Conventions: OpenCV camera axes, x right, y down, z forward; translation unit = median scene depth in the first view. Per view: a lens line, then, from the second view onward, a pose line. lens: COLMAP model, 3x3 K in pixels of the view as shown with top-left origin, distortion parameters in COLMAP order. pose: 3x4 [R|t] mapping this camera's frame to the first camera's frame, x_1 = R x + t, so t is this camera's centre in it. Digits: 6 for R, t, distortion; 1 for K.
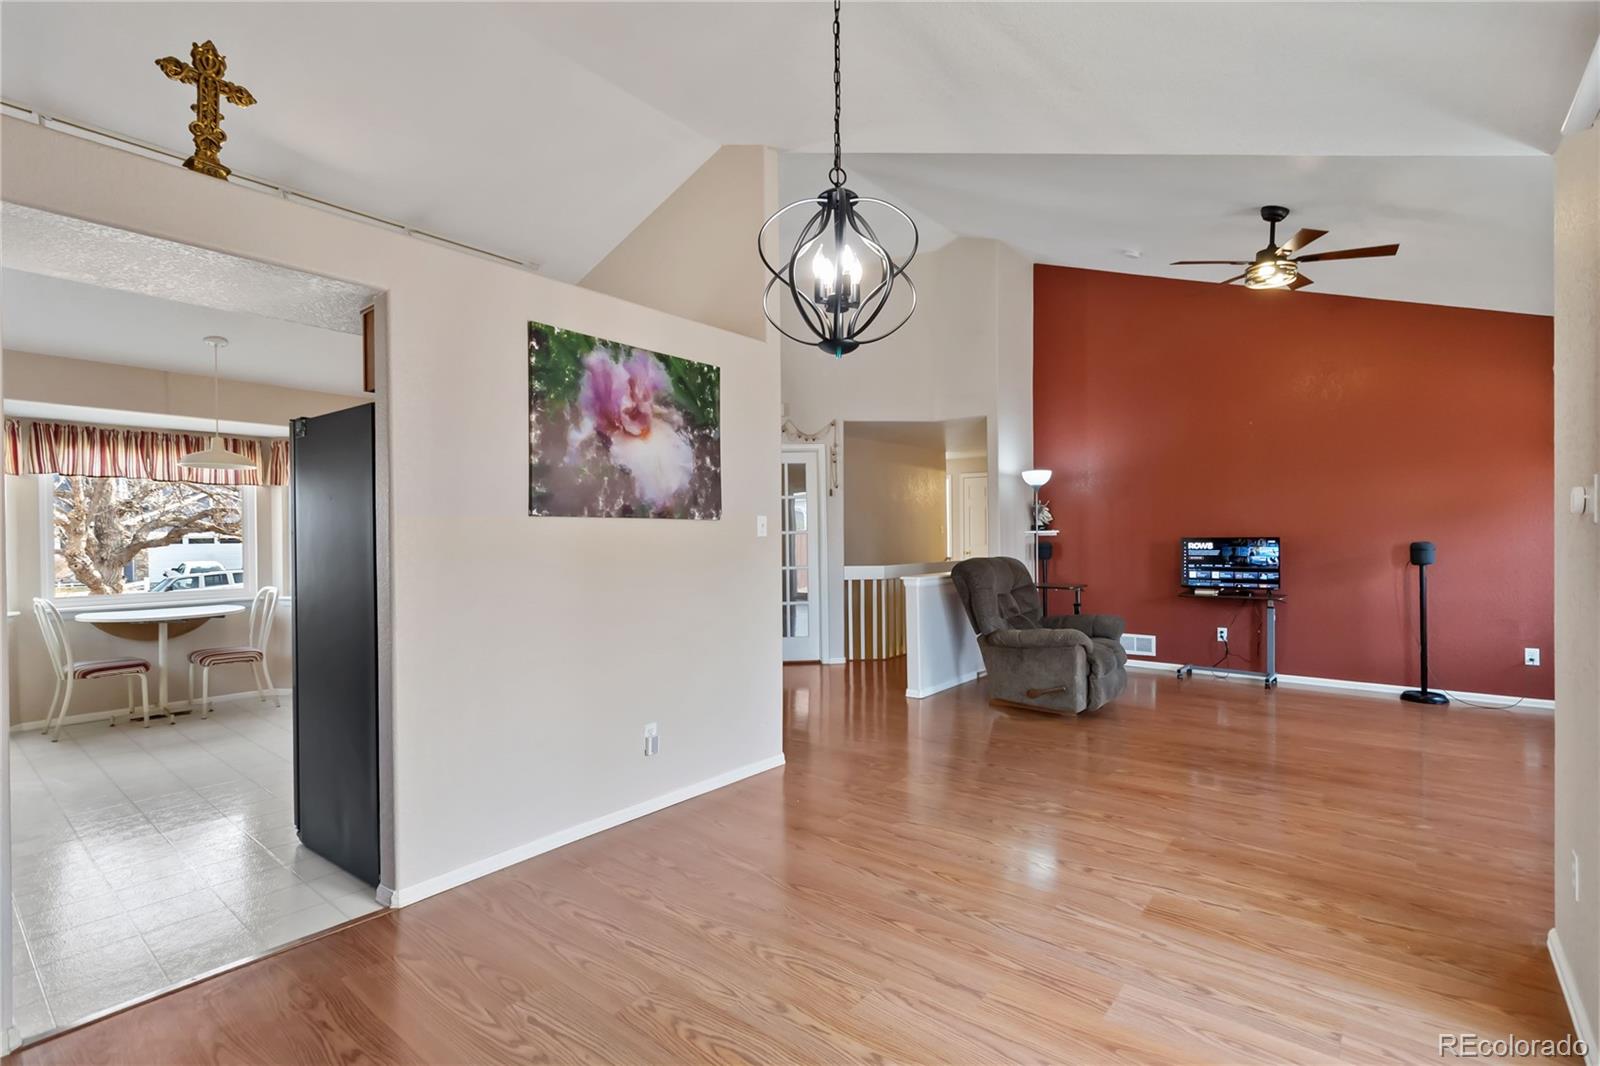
lens RADIAL K [[738.8, 0, 806.9], [0, 738.8, 537.2], [0, 0, 1]] dist [-0.002409, -0.000298]
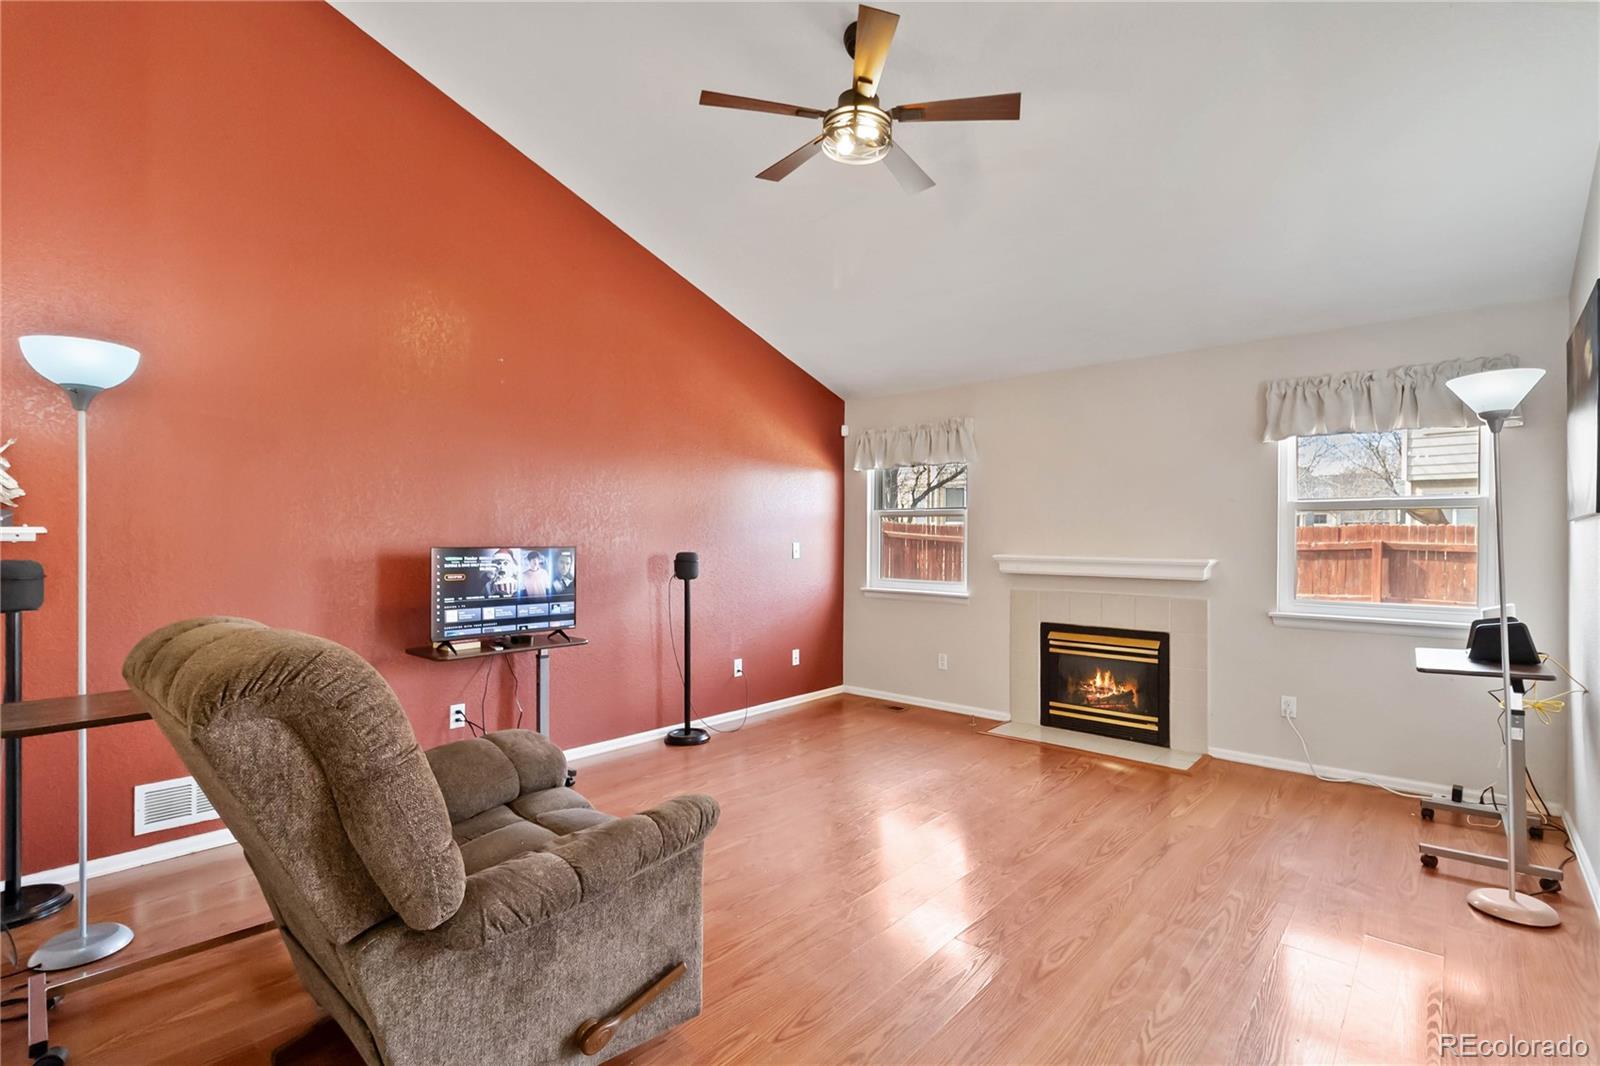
lens RADIAL K [[759.8, 0, 831.4], [0, 759.8, 541.5], [0, 0, 1]] dist [0.003543, -0.000164]
pose [[0.023904, 0.003886, 0.999707, -0.022794], [-0.001971, 0.999991, -0.003840, -0.002113], [-0.999712, -0.001879, 0.023911, 0.754941]]
